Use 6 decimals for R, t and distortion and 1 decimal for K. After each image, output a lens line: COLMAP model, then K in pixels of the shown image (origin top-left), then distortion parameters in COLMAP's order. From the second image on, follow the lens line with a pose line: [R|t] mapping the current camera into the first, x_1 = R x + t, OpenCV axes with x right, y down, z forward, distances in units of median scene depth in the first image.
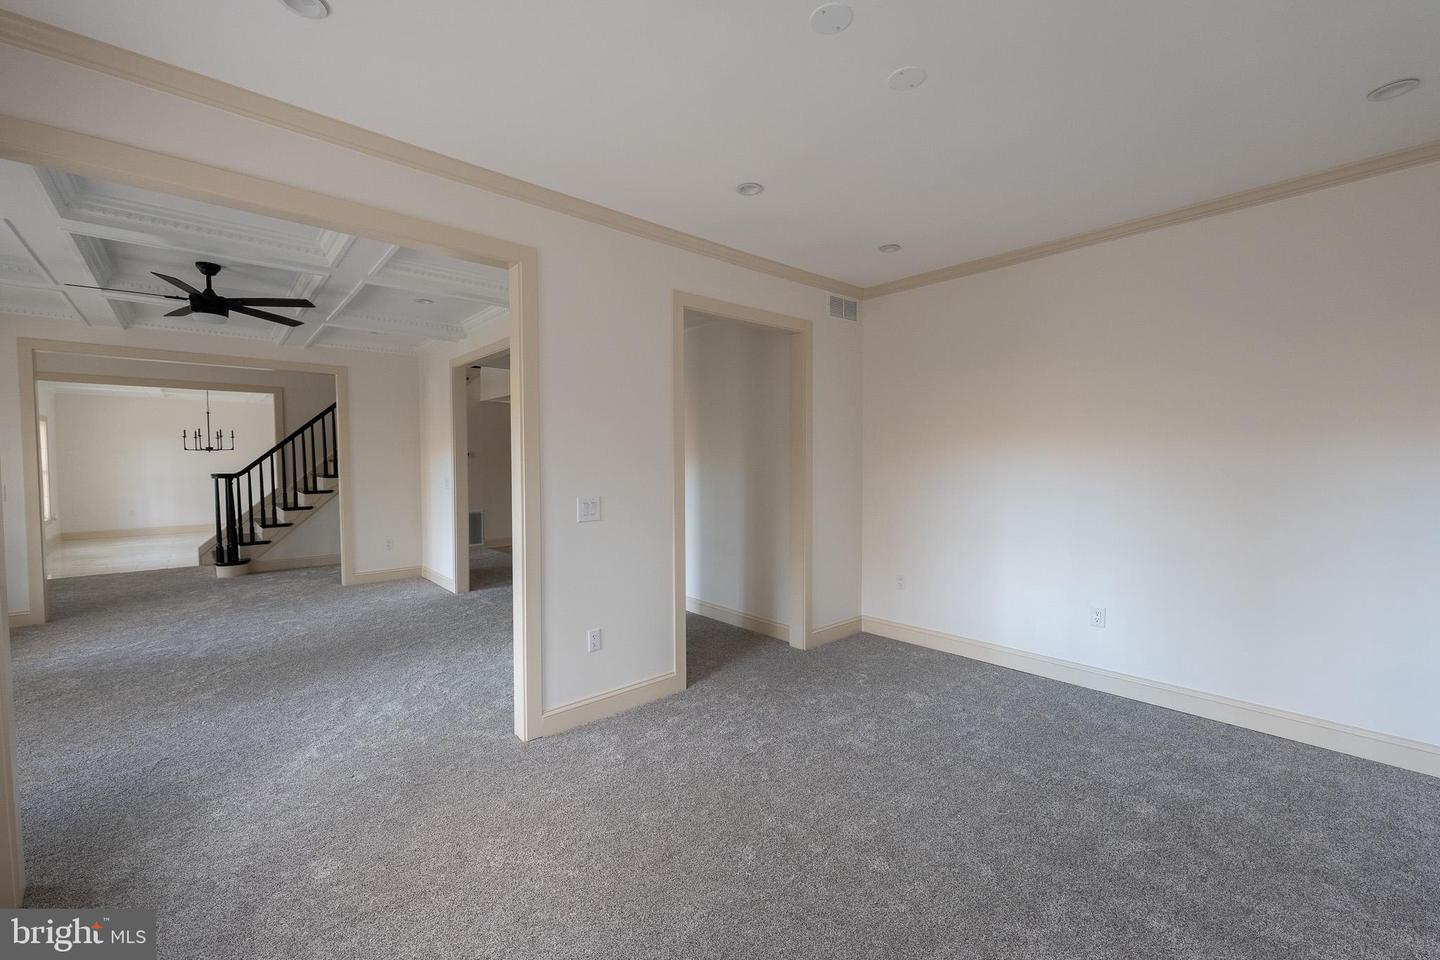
lens RADIAL K [[586.0, 0, 715.8], [0, 586.0, 481.8], [0, 0, 1]] dist [0.003503, -0.000649]
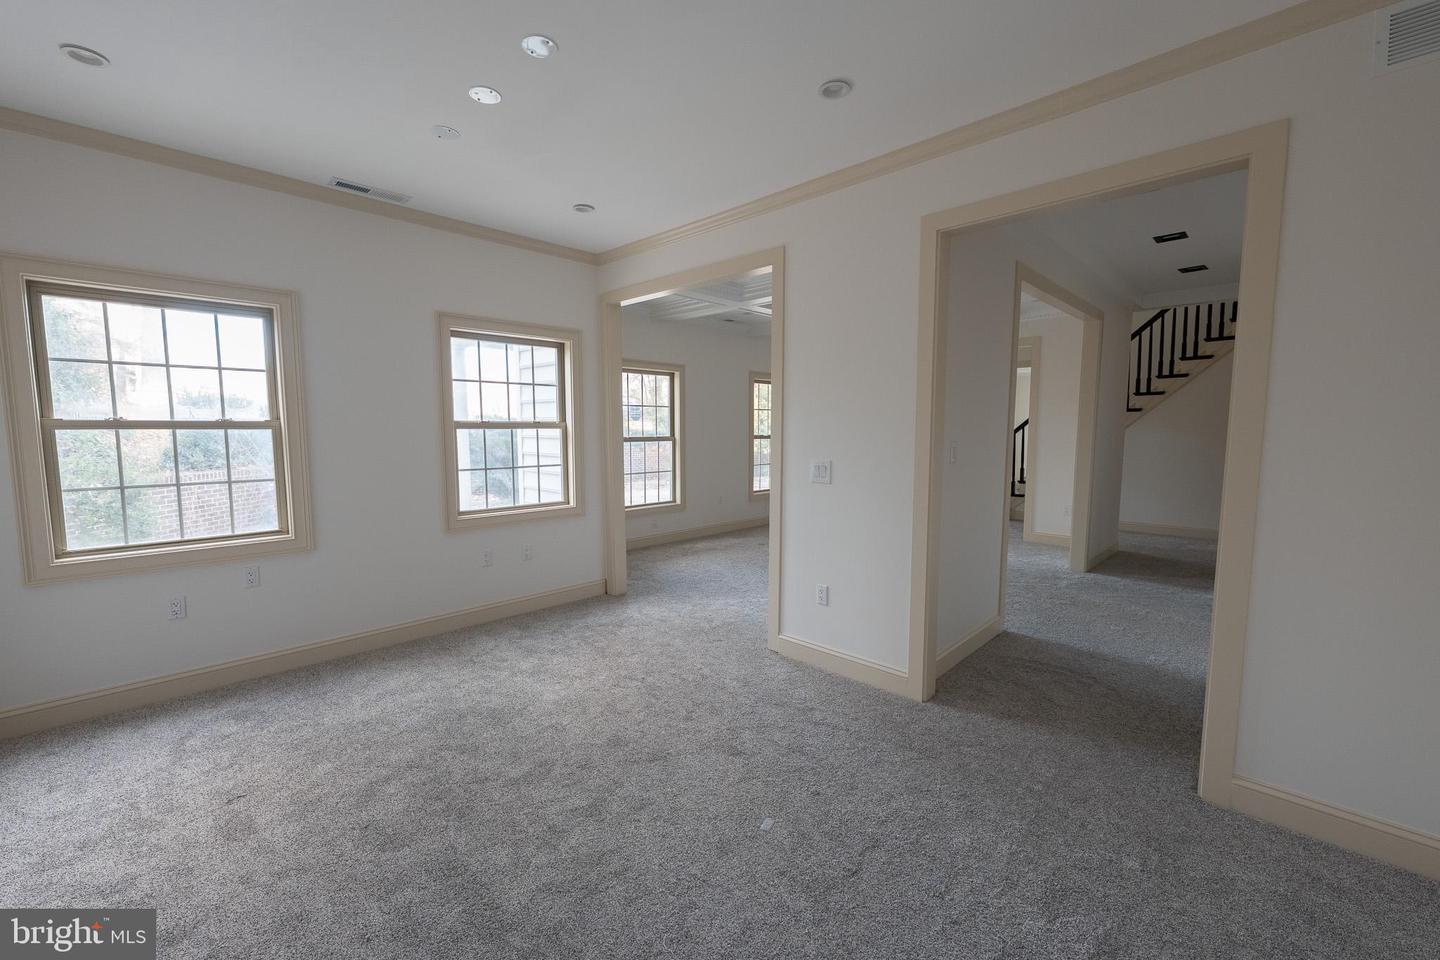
lens RADIAL K [[586.0, 0, 713.3], [0, 586.0, 481.4], [0, 0, 1]] dist [0.003503, -0.000649]
pose [[0.072129, 0.098281, -0.992541, 0.815828], [-0.036194, 0.994736, 0.095868, -0.030717], [0.996738, 0.029009, 0.075306, 0.711254]]
